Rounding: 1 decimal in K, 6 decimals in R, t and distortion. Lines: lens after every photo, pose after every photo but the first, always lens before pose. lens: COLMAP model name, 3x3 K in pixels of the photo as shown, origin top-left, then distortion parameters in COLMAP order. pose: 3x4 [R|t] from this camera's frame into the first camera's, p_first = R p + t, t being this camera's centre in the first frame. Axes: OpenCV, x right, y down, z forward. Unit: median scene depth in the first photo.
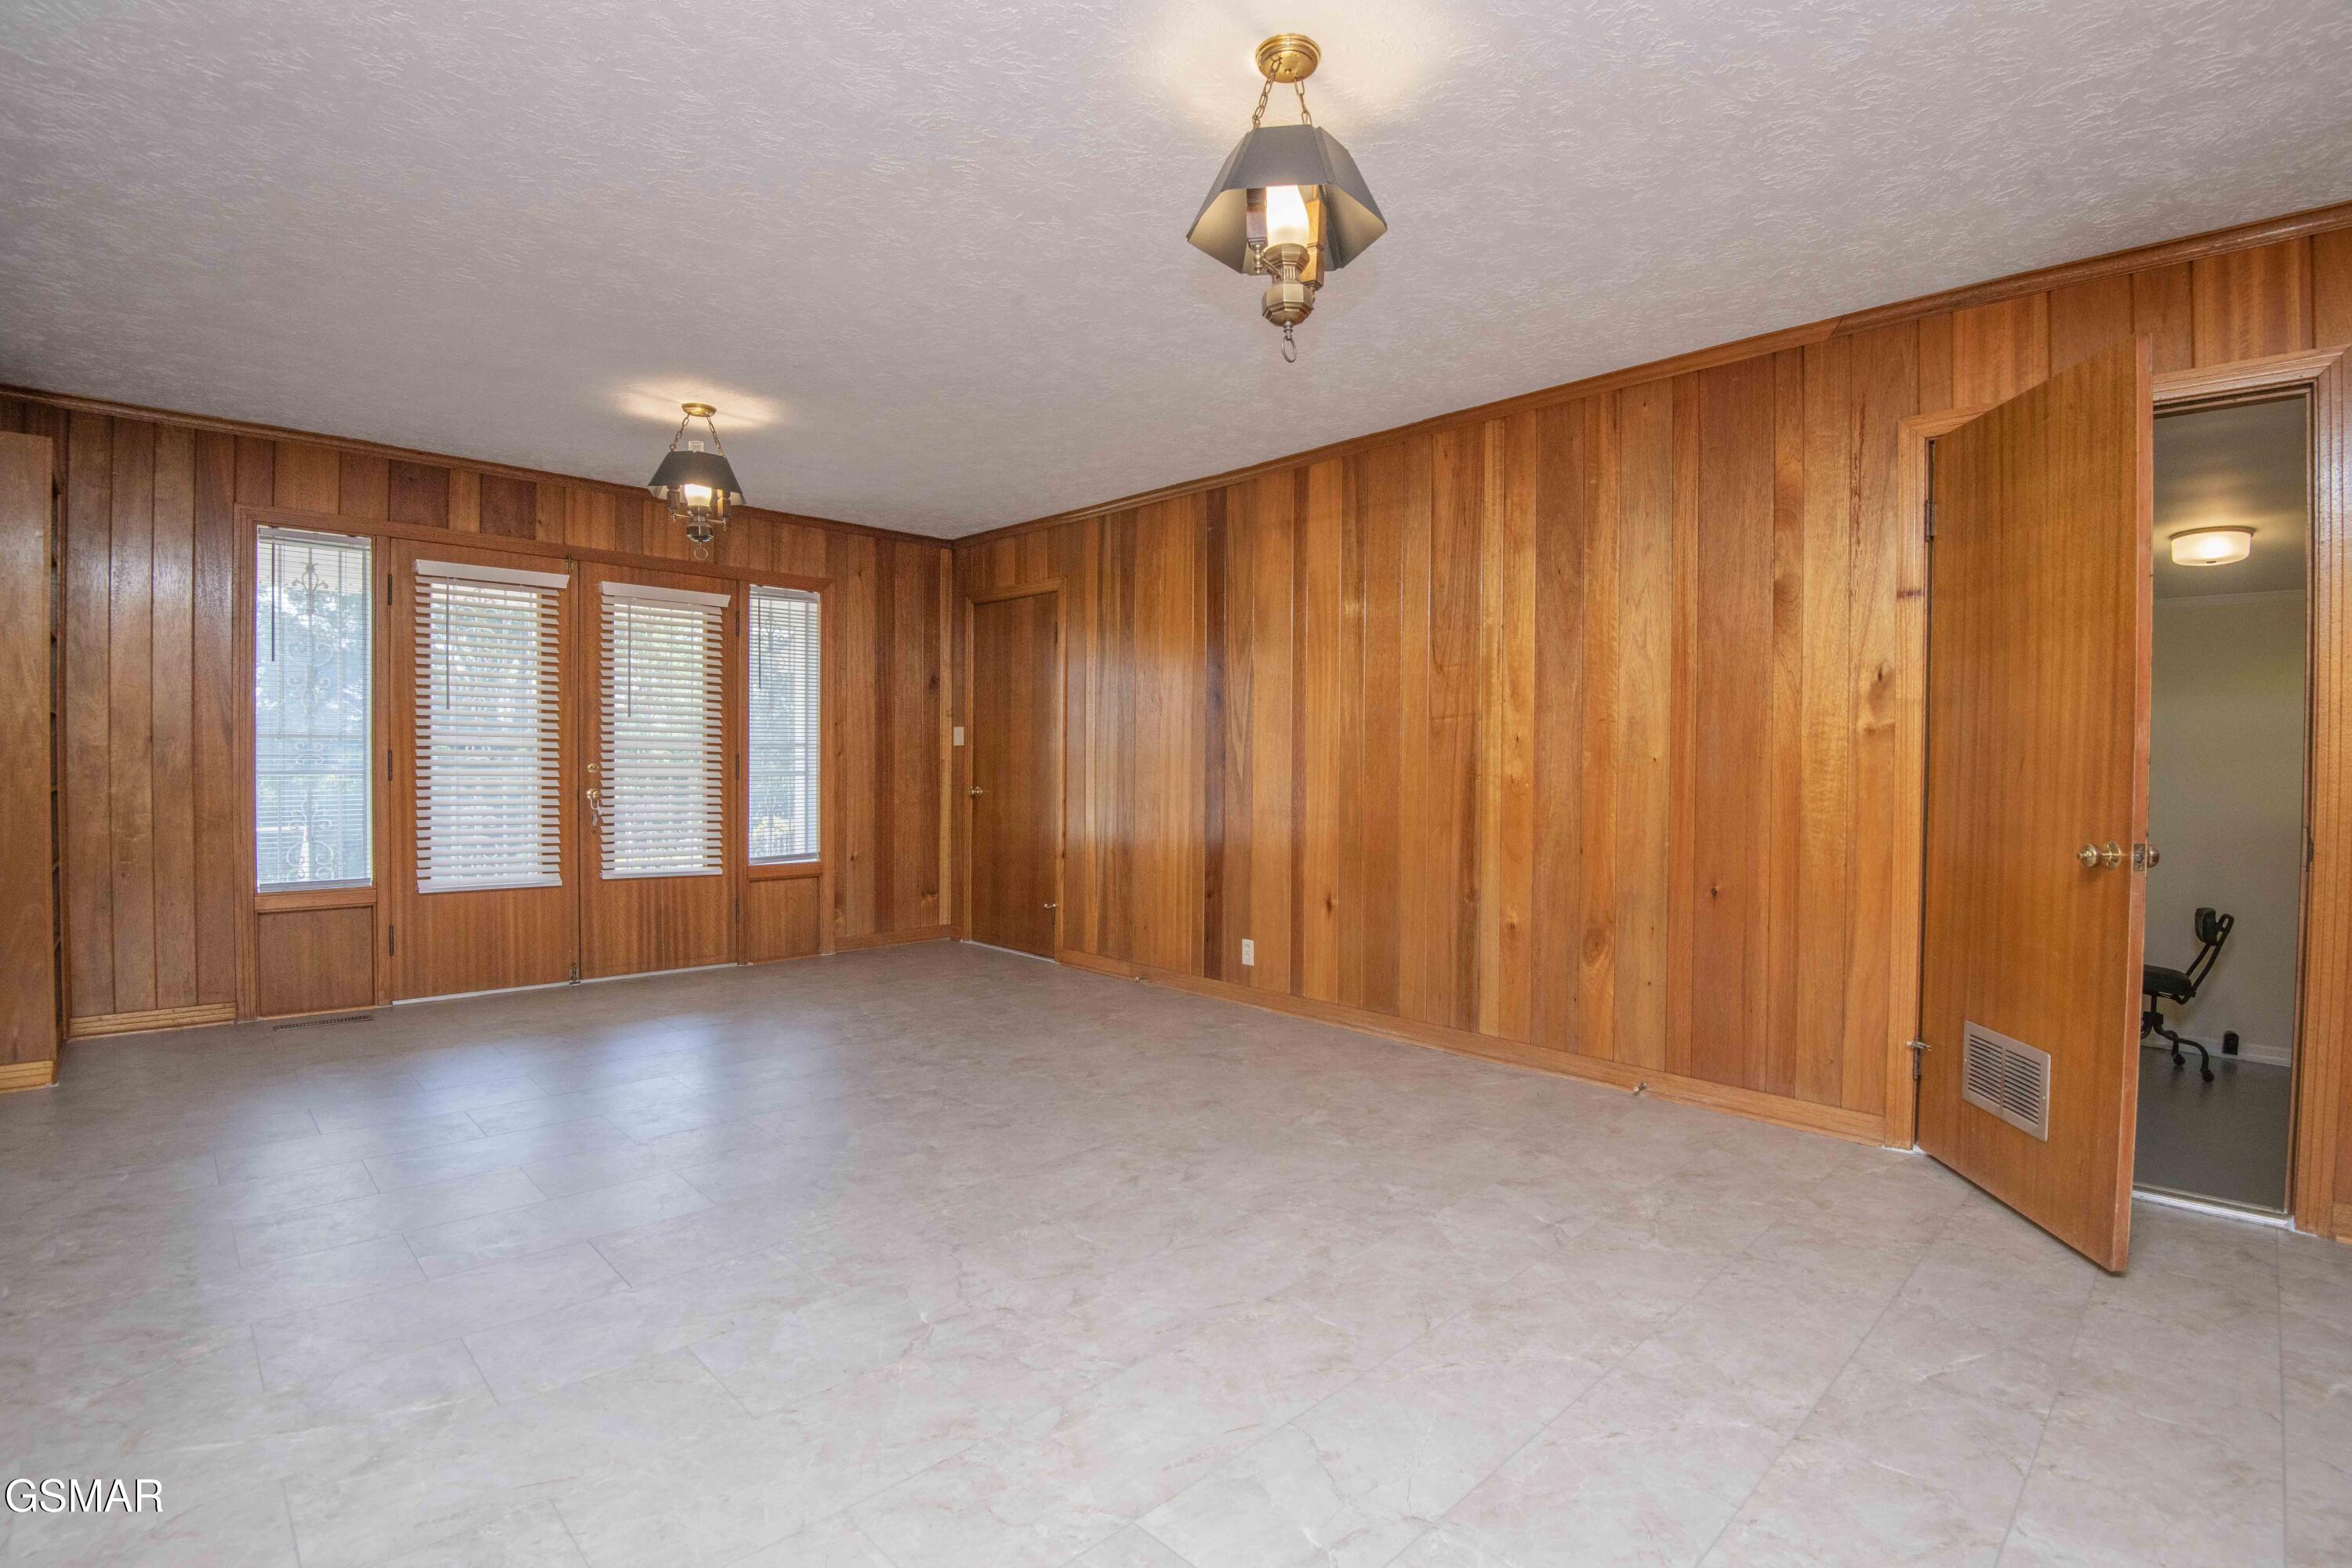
lens RADIAL K [[1085.6, 0, 1187.1], [0, 1085.6, 776.5], [0, 0, 1]] dist [-0.021535, -0.012606]
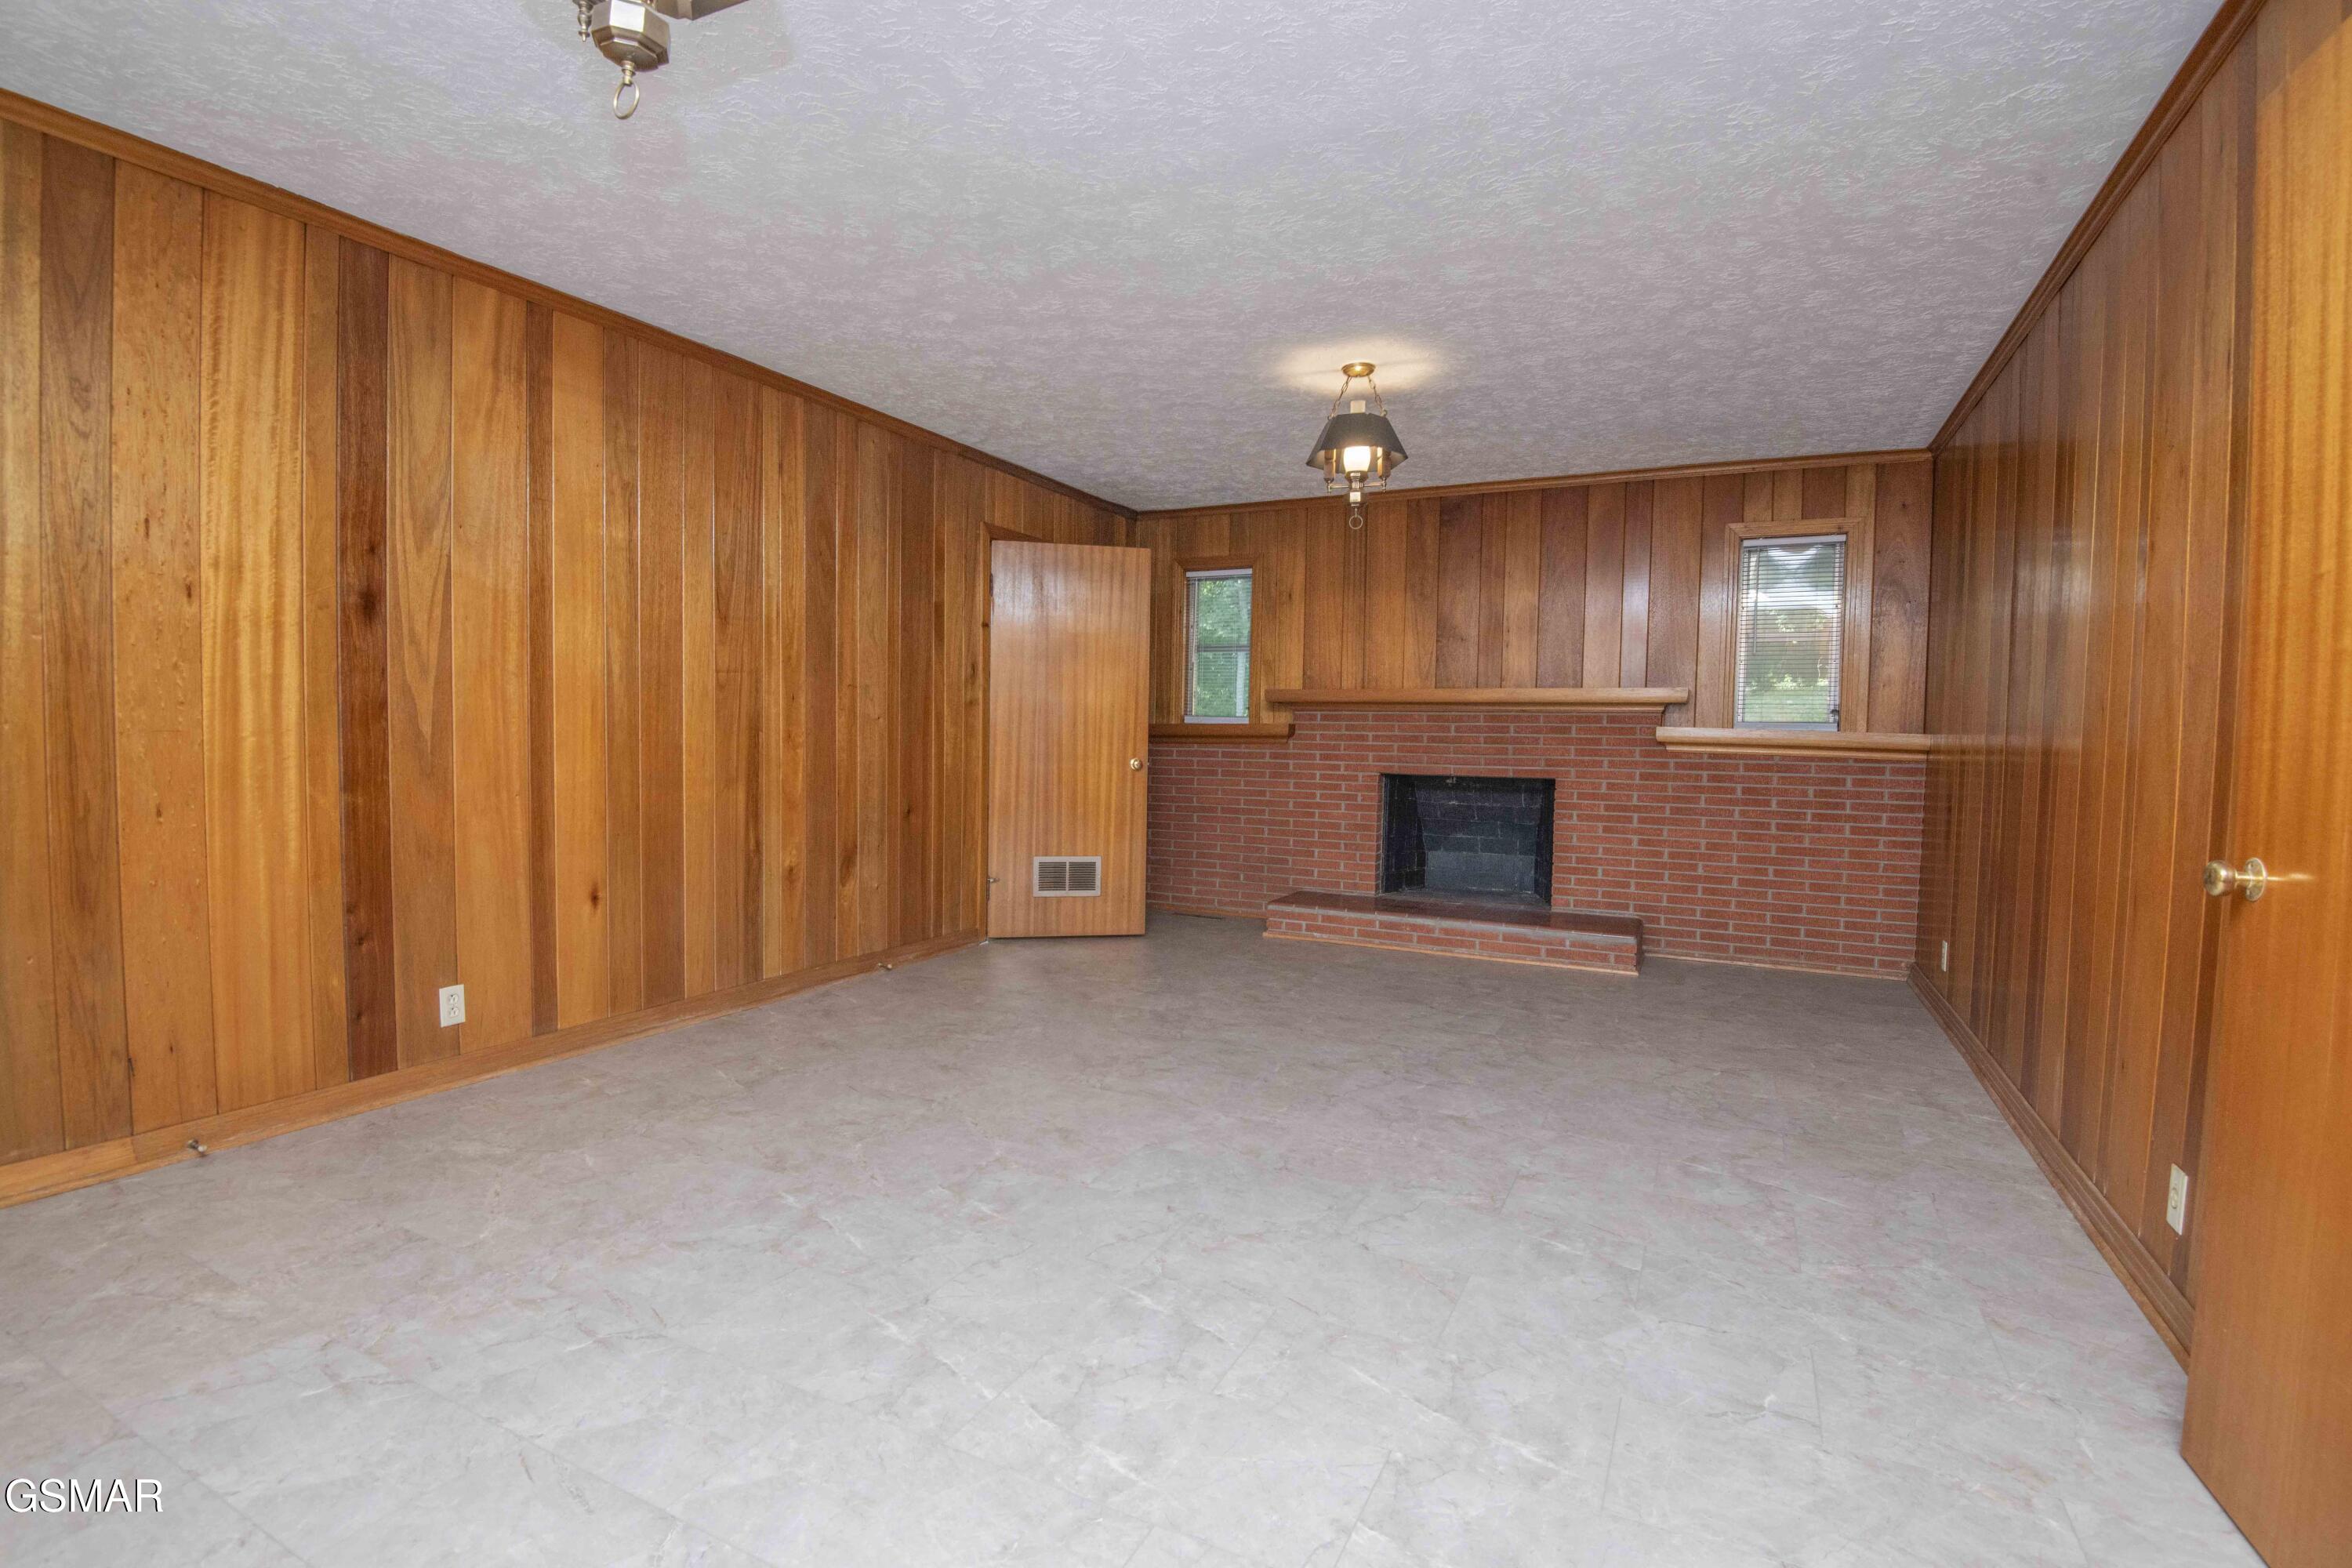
lens RADIAL K [[1085.6, 0, 1182.5], [0, 1085.6, 786.2], [0, 0, 1]] dist [-0.021535, -0.012606]
pose [[-0.327566, -0.061269, 0.942840, -0.839242], [-0.007066, 0.998026, 0.062400, -0.015880], [-0.944802, 0.013778, -0.327352, 0.970648]]
